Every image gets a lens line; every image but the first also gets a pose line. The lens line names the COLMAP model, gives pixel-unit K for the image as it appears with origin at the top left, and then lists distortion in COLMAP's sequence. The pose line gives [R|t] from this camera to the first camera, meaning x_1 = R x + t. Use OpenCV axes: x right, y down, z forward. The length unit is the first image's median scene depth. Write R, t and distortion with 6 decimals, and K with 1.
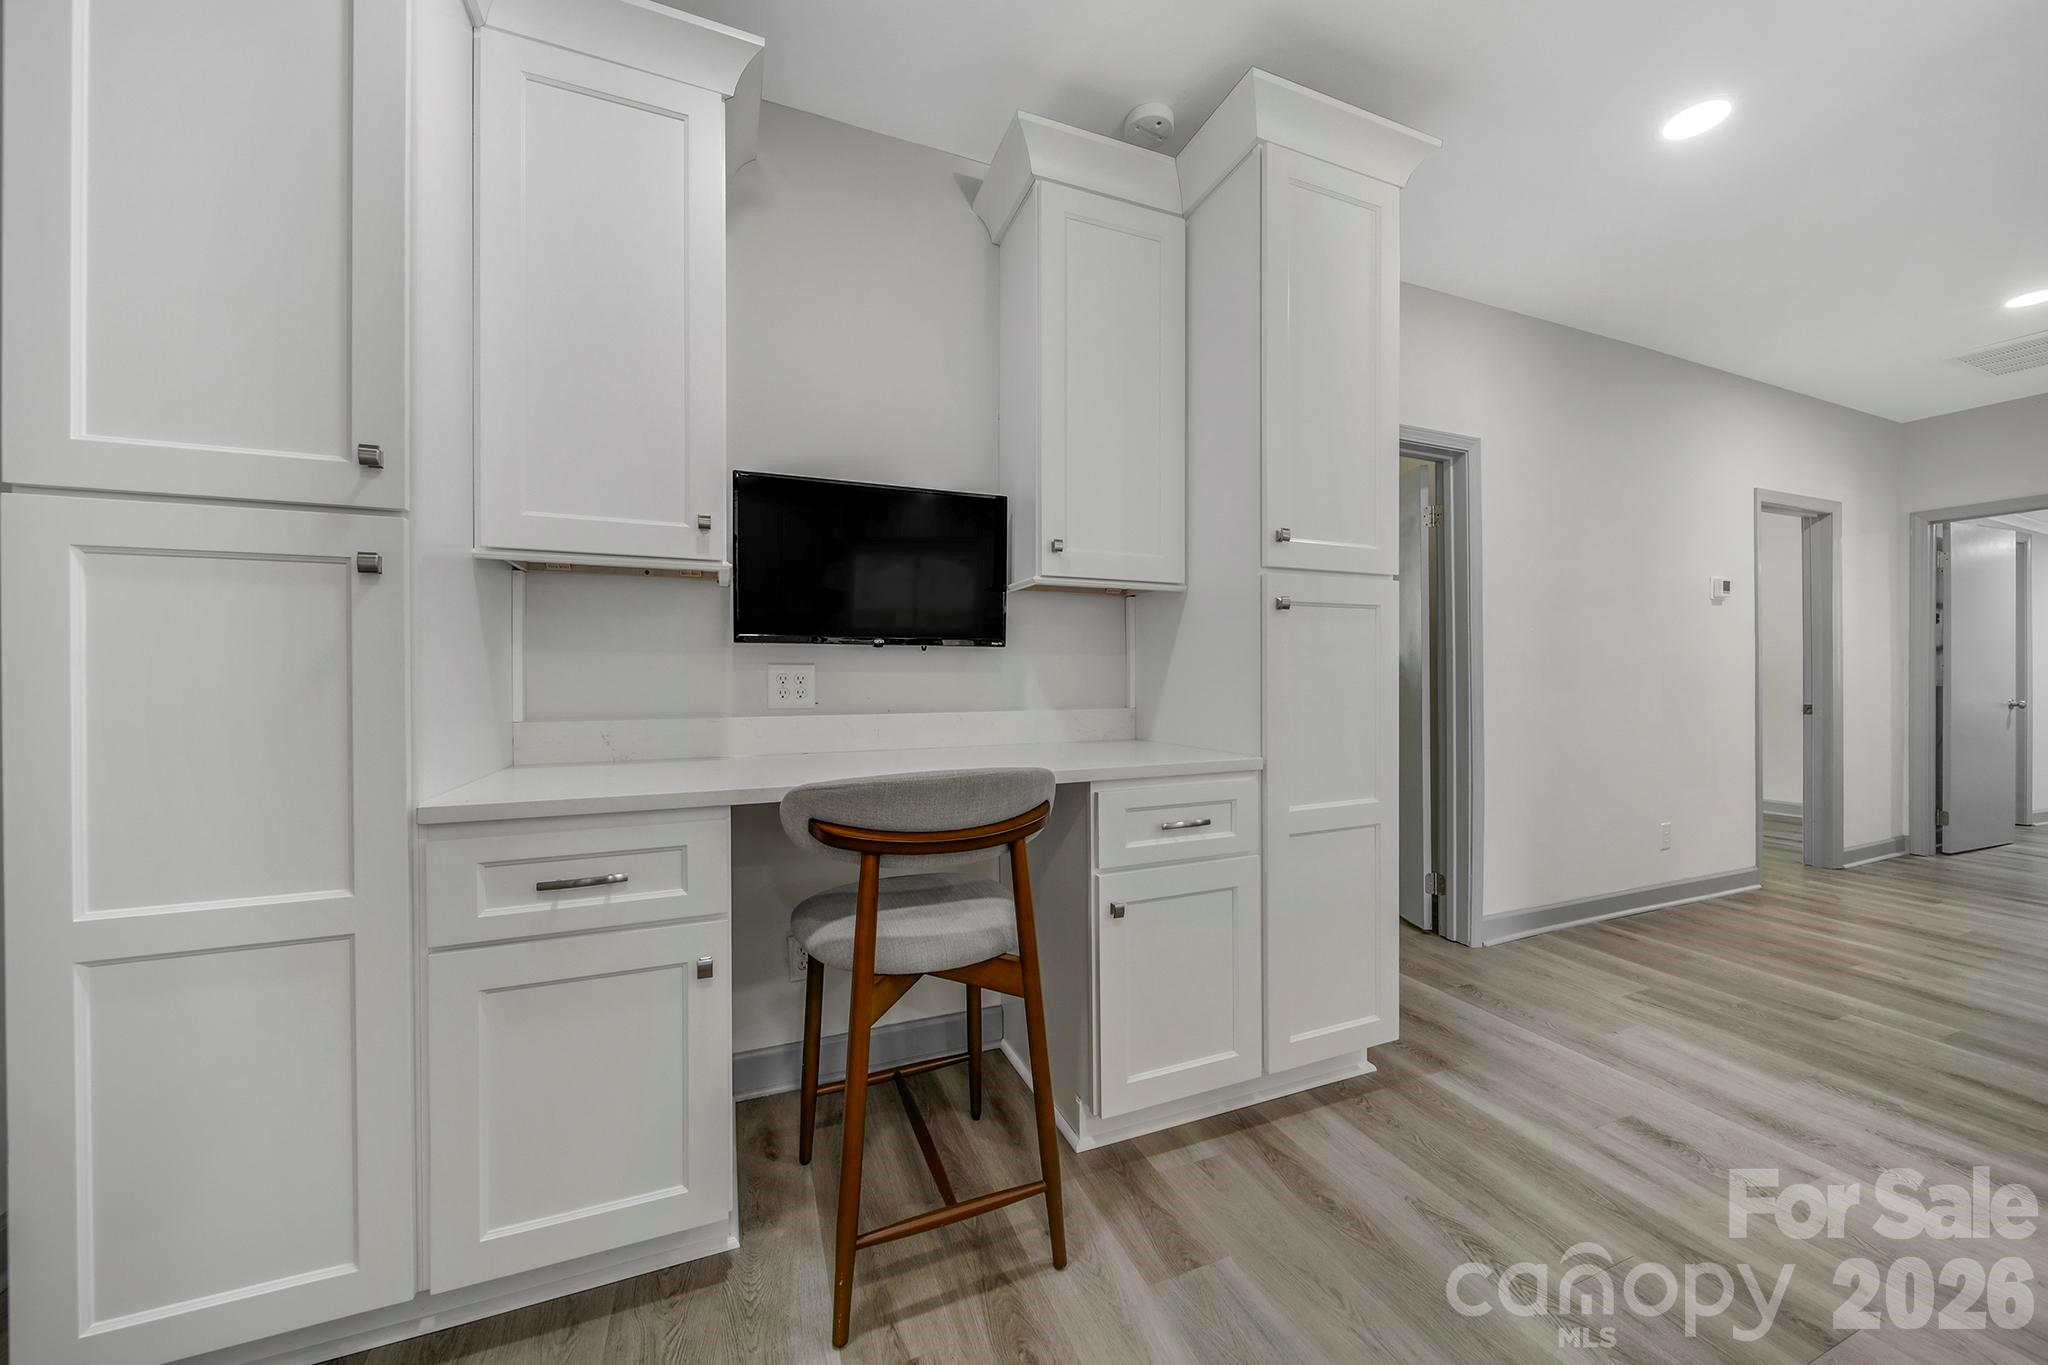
lens RADIAL K [[706.5, 0, 1021.2], [0, 706.5, 668.5], [0, 0, 1]] dist [-0.001555, -0.002120]
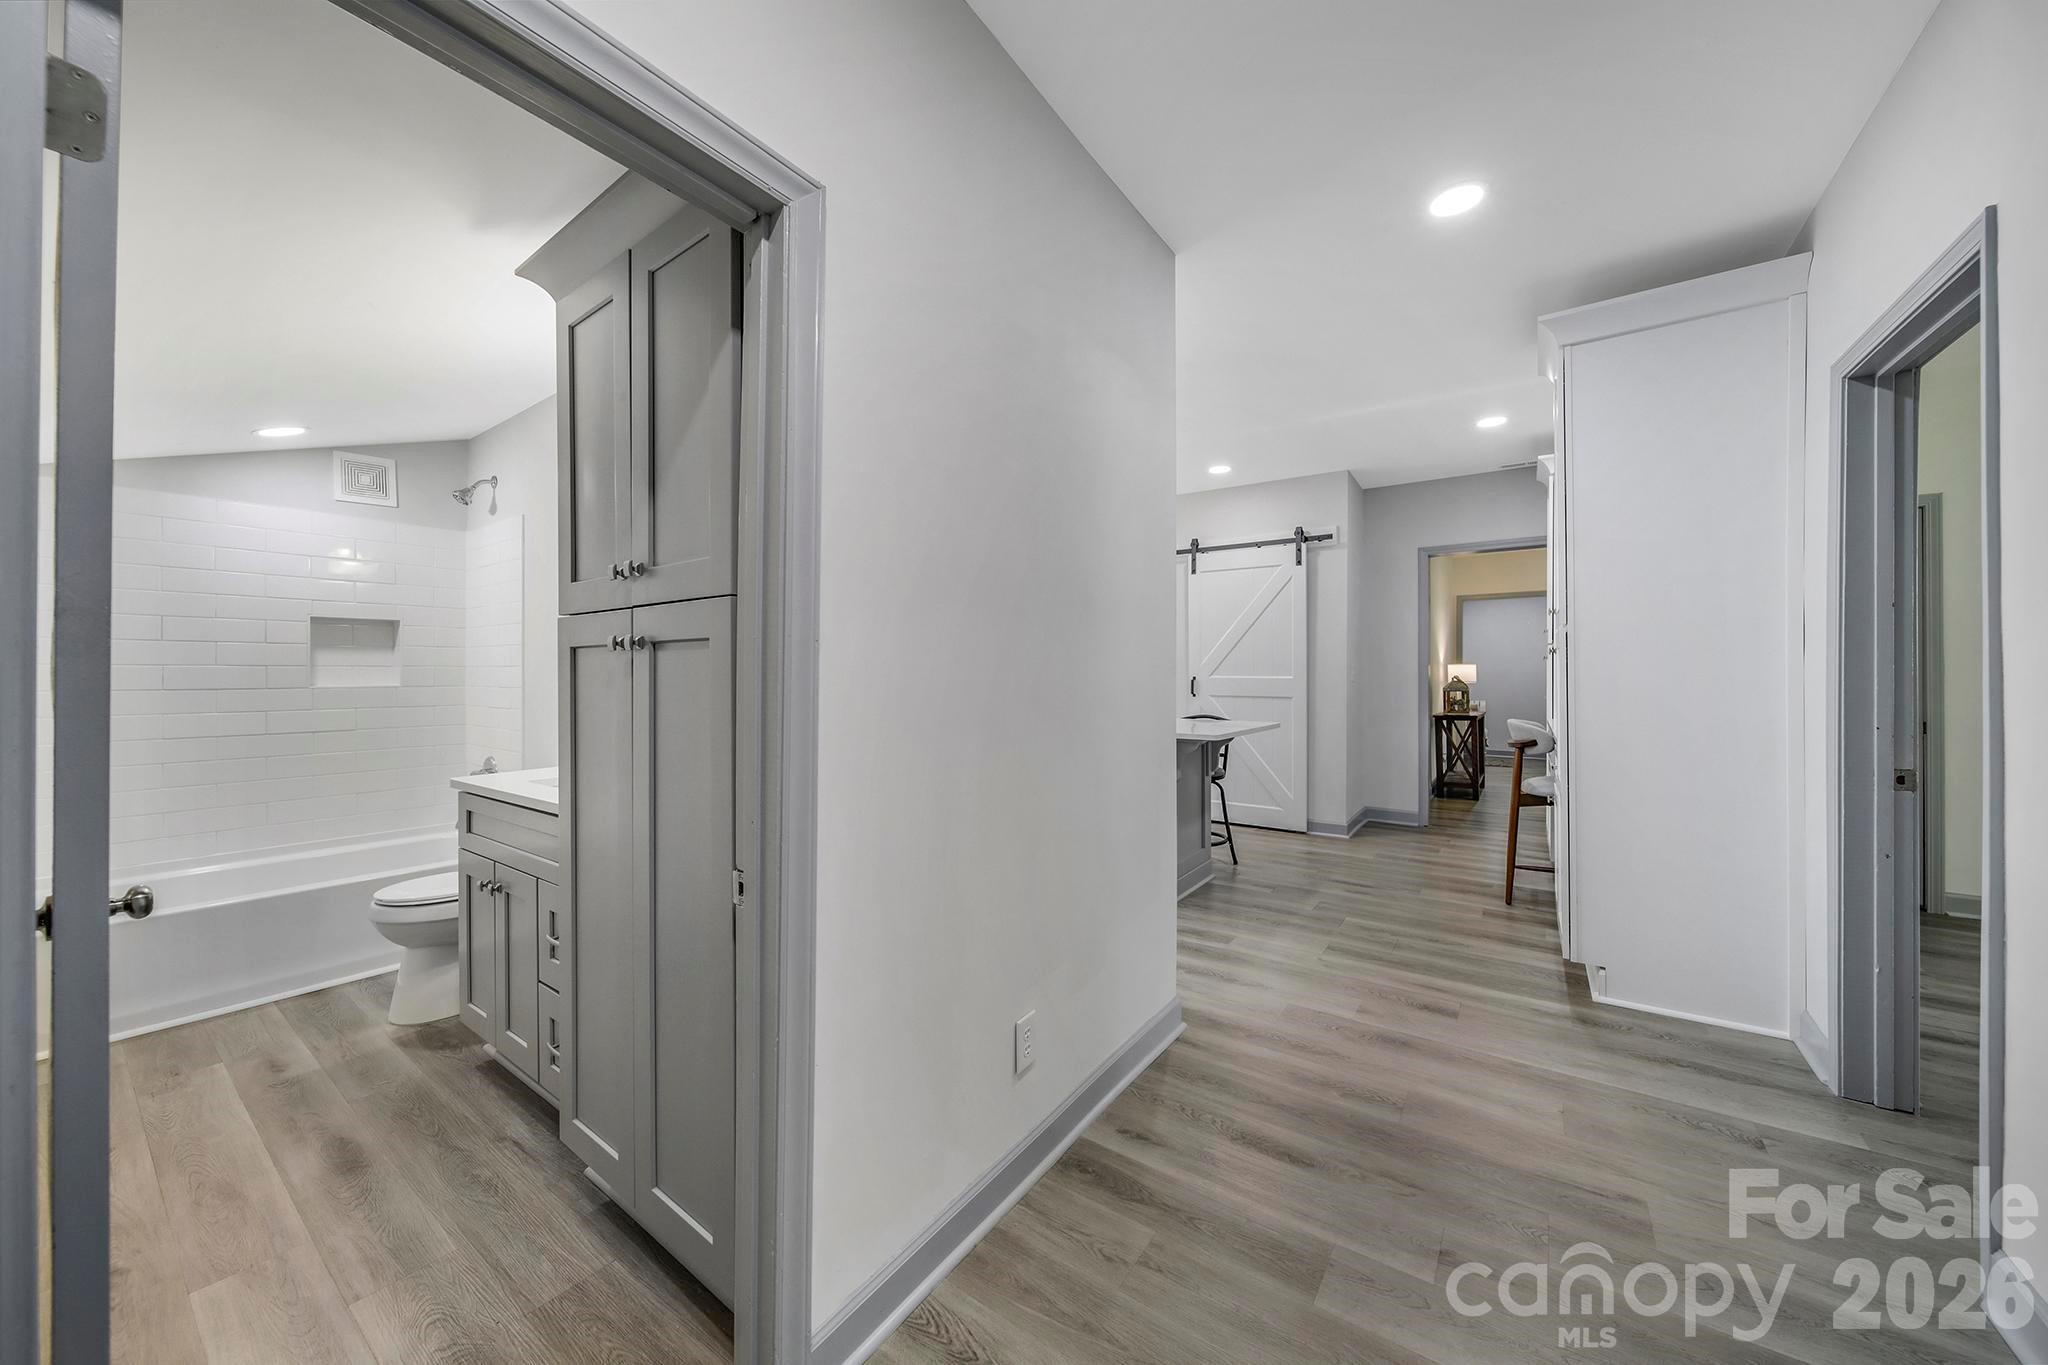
lens RADIAL K [[706.5, 0, 1021.2], [0, 706.5, 668.5], [0, 0, 1]] dist [-0.001555, -0.002120]
pose [[-0.841541, 0.001587, -0.540190, 2.117835], [0.004493, 0.999982, -0.004062, -0.014326], [0.540174, -0.005845, -0.841533, 1.564988]]
